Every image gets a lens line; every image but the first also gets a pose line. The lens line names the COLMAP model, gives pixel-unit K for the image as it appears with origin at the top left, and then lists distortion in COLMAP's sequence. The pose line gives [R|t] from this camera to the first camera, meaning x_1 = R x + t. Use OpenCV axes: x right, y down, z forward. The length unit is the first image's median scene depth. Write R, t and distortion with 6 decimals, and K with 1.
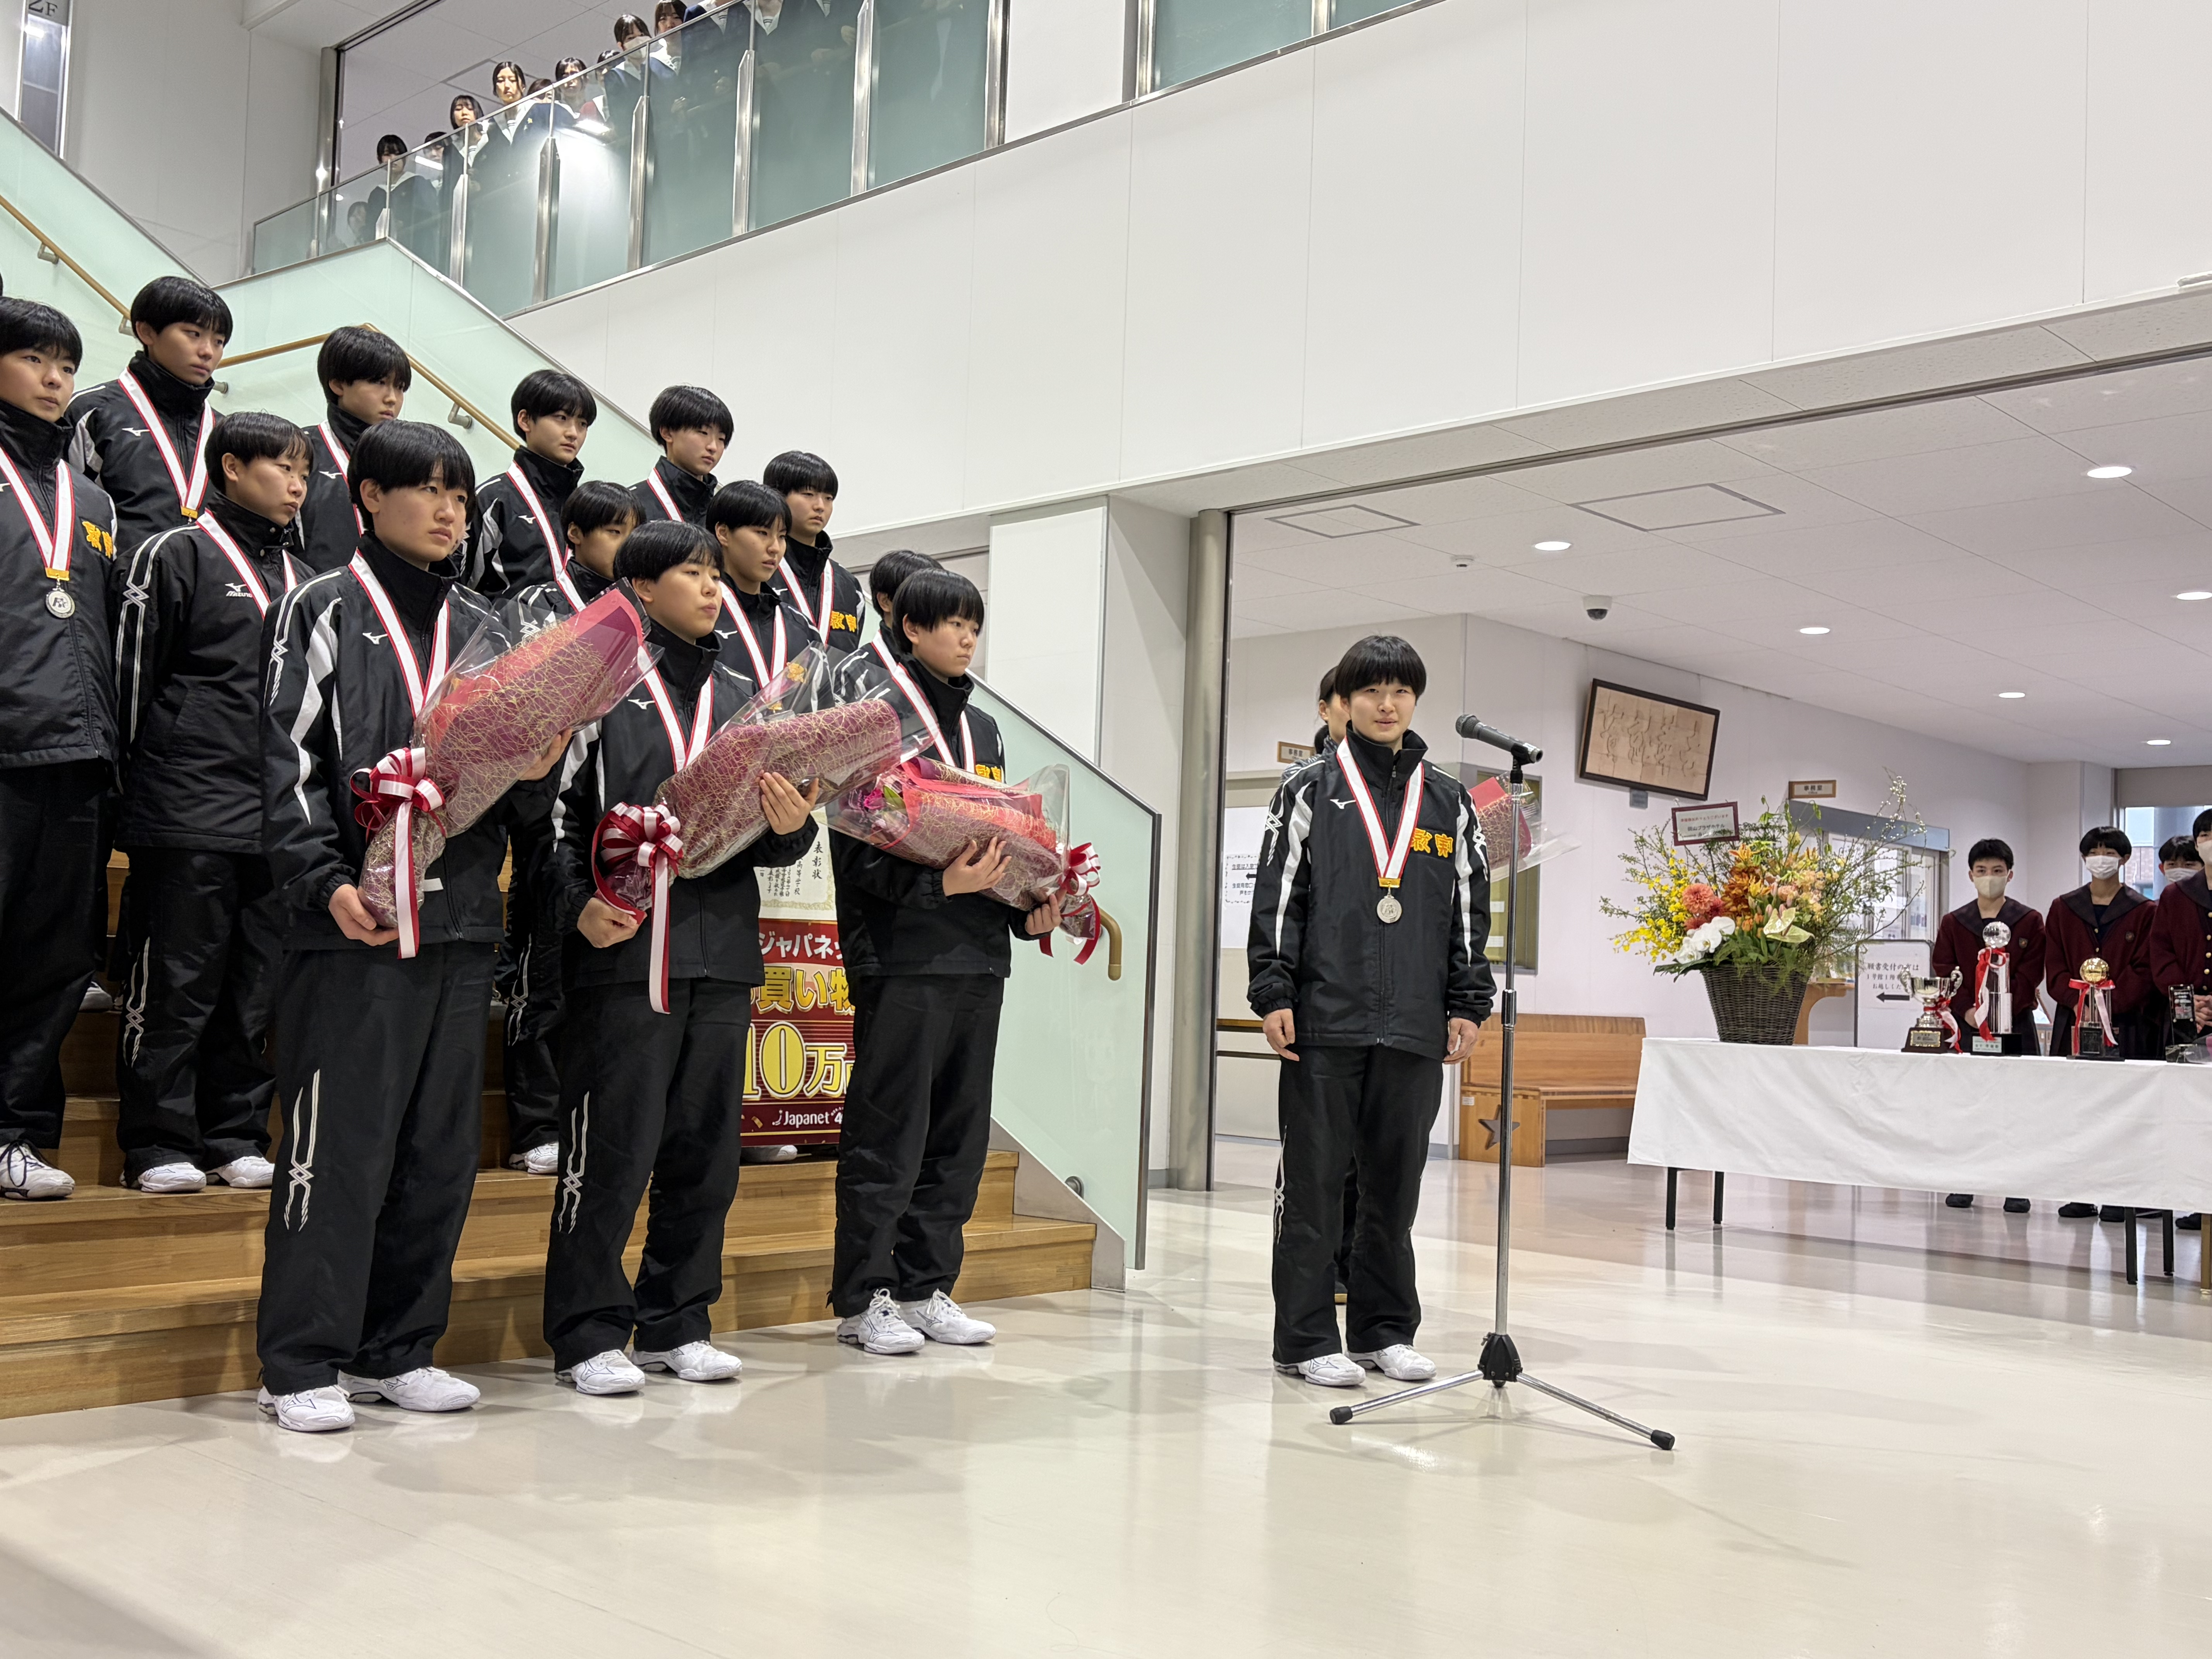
lens RADIAL K [[2127.7, 0, 1106.0], [0, 2127.7, 829.5], [0, 0, 1]] dist [0.151799, 0.007210]
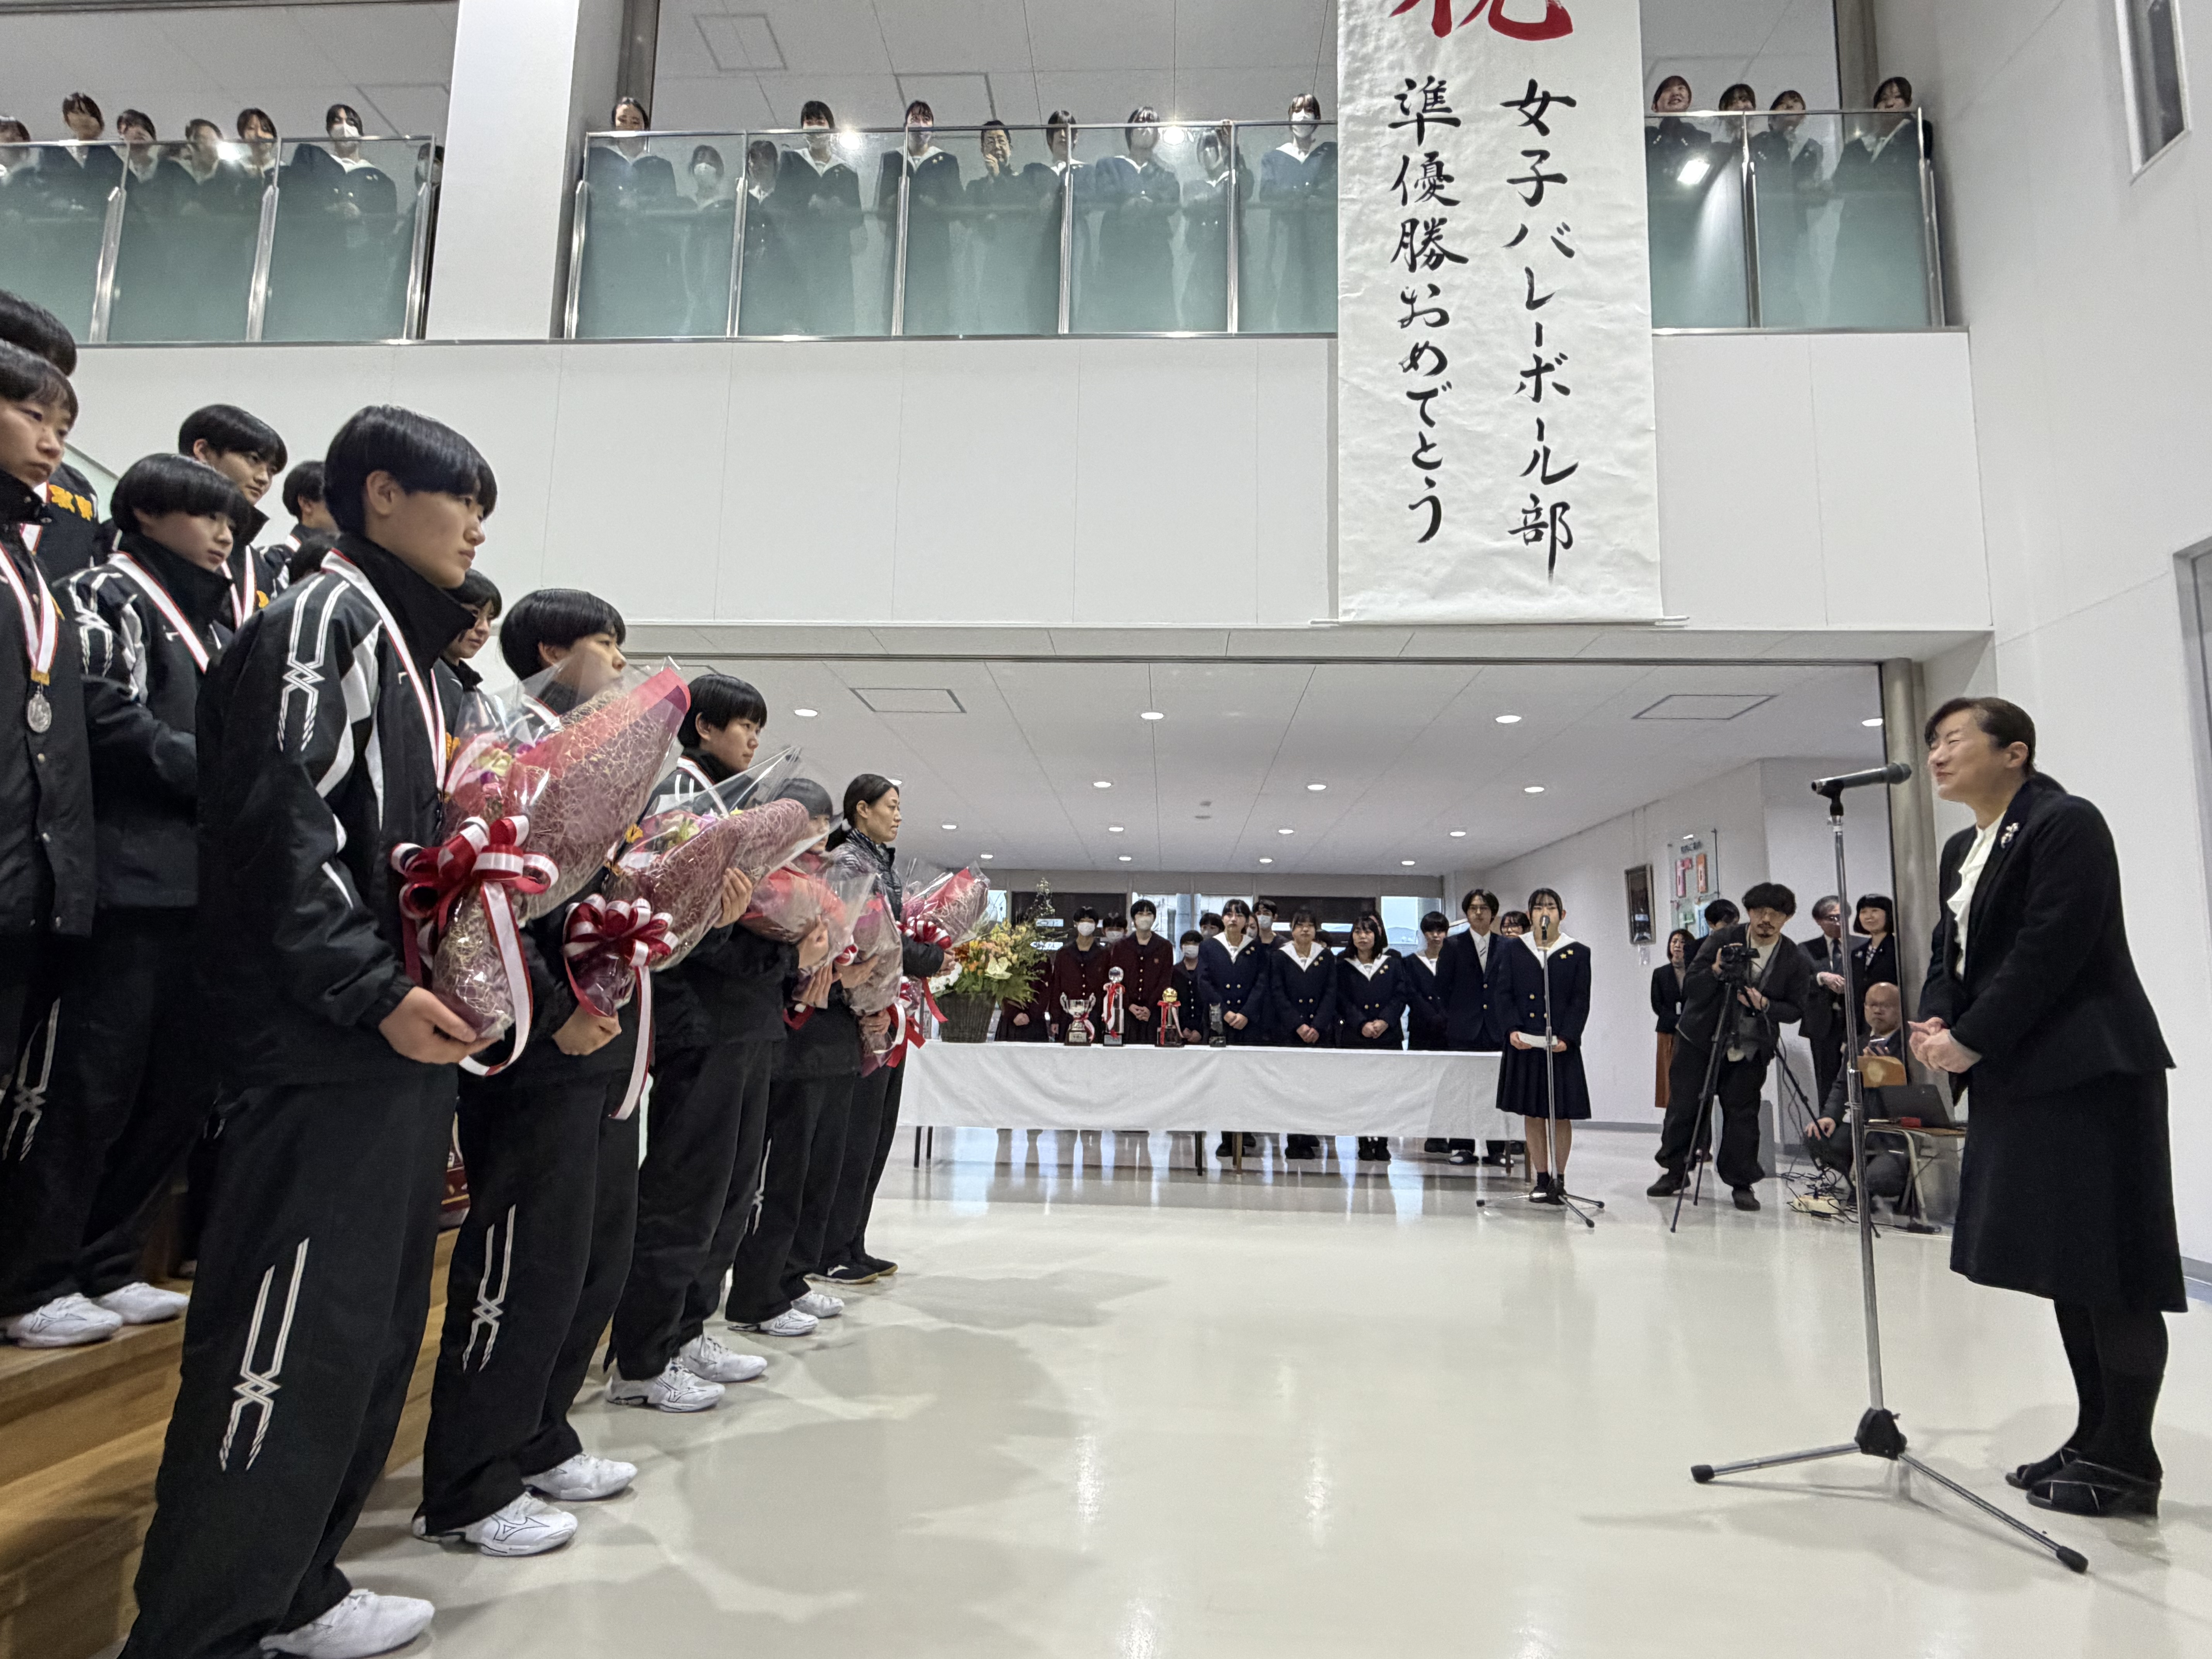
lens RADIAL K [[1232.6, 0, 1106.3], [0, 1232.6, 814.3], [0, 0, 1]] dist [-0.055013, 0.058795]
pose [[0.772672, 0.080027, 0.629740, -0.286777], [-0.046505, 0.996492, -0.069573, -0.012354], [-0.633099, 0.024471, 0.773684, 0.338107]]
